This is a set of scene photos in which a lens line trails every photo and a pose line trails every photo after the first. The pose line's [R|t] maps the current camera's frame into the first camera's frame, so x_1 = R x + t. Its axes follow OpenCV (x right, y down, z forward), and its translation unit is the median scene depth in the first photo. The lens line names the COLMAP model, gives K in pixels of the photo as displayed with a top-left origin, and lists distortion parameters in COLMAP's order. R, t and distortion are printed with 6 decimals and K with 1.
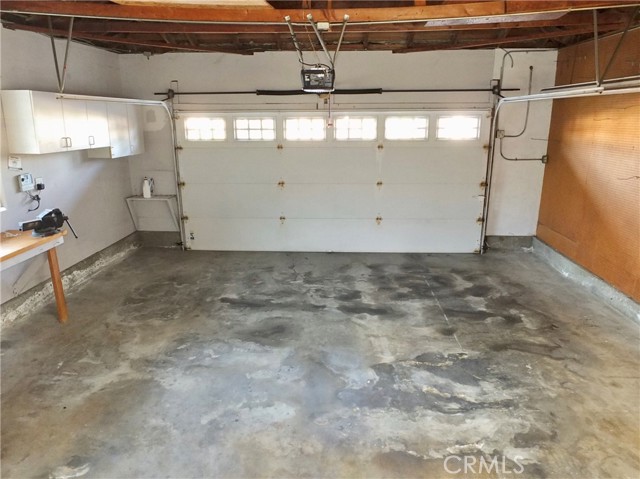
lens RADIAL K [[453.6, 0, 320.0], [0, 453.6, 239.5], [0, 0, 1]] dist [0.053425, 0.000560]
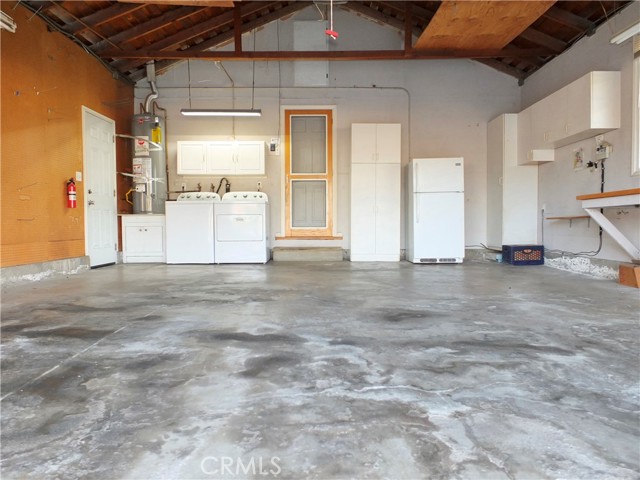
lens RADIAL K [[453.6, 0, 320.0], [0, 453.6, 240.0], [0, 0, 1]] dist [0.053425, 0.000560]
pose [[-0.998702, 0.012829, -0.049300, 0.041729], [-0.002470, 0.954436, 0.298404, -0.097380], [0.050882, 0.298138, -0.953166, 1.312068]]
